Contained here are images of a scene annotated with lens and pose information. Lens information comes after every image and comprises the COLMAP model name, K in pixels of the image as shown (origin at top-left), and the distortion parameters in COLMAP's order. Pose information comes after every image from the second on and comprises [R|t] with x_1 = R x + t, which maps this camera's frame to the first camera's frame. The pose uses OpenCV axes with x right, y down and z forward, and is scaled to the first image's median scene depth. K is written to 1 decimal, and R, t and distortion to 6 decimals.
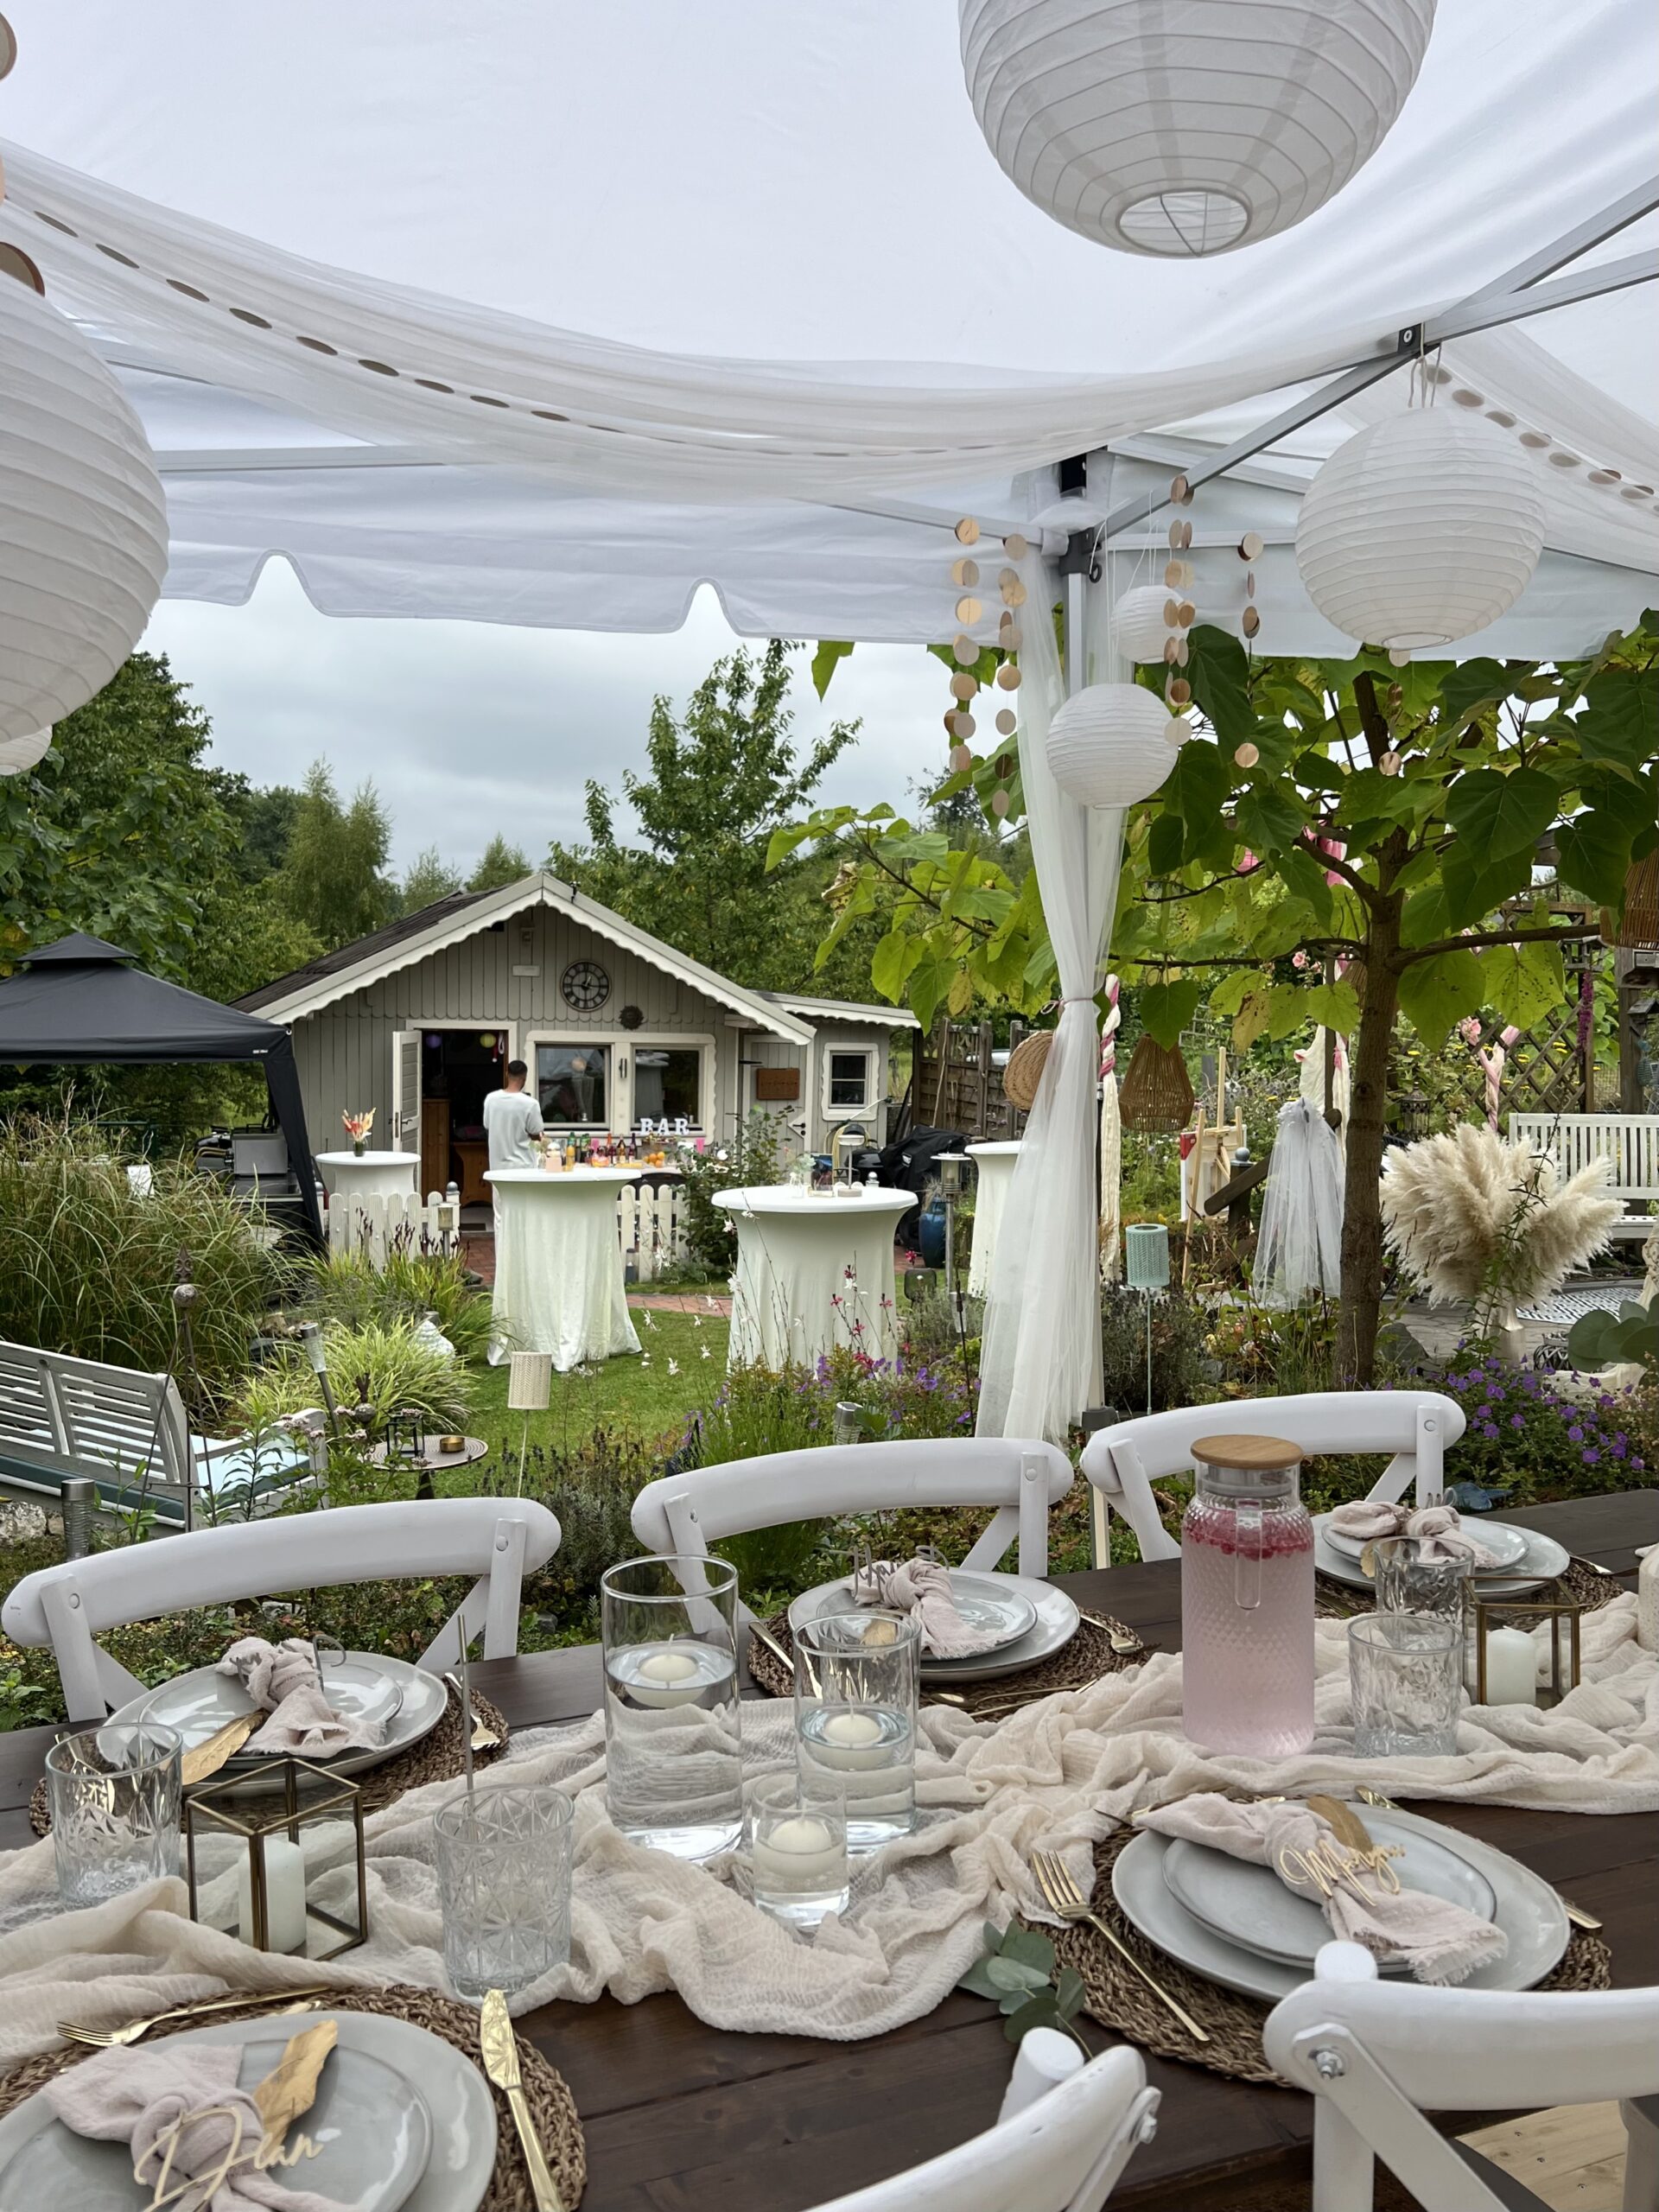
lens RADIAL K [[1765.5, 0, 829.6], [0, 1765.5, 1004.0], [0, 0, 1]] dist [0.001196, -0.009211]
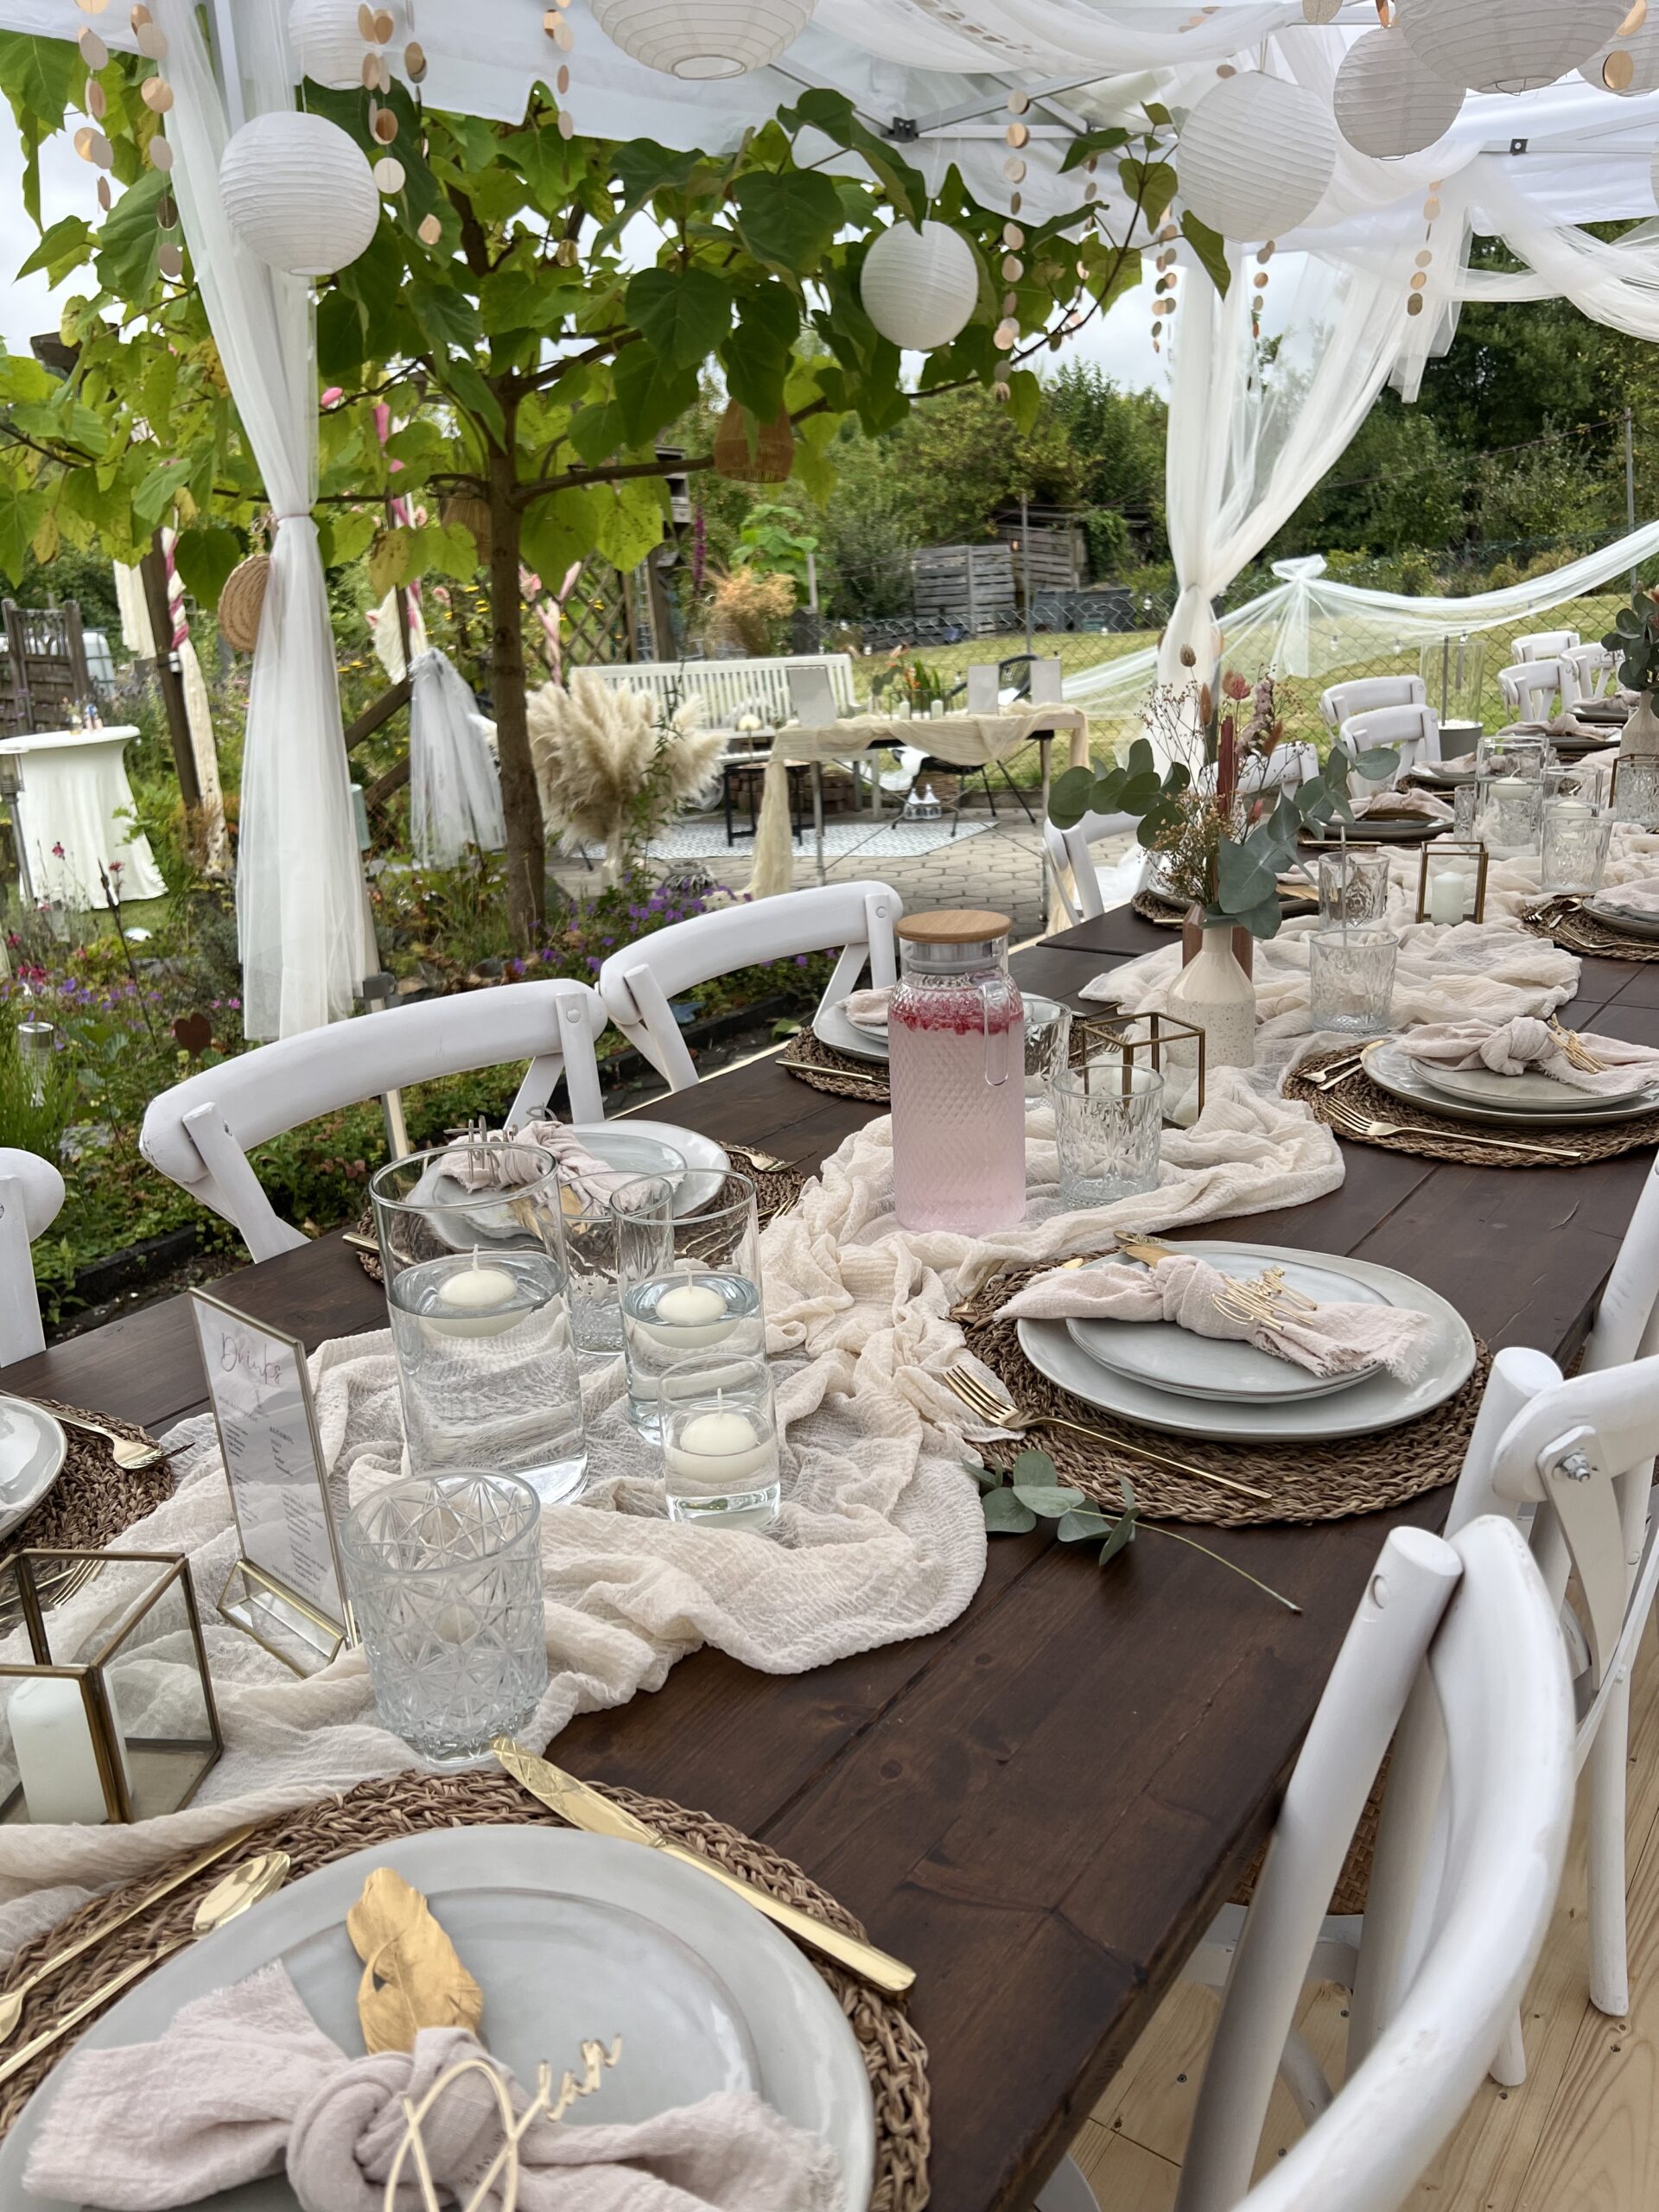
lens RADIAL K [[1765.5, 0, 829.6], [0, 1765.5, 1004.0], [0, 0, 1]] dist [0.001196, -0.009211]
pose [[0.845072, -0.159172, 0.510410, -0.113960], [0.037968, 0.970112, 0.239667, 0.032821], [-0.533303, -0.183157, 0.825858, 0.118136]]
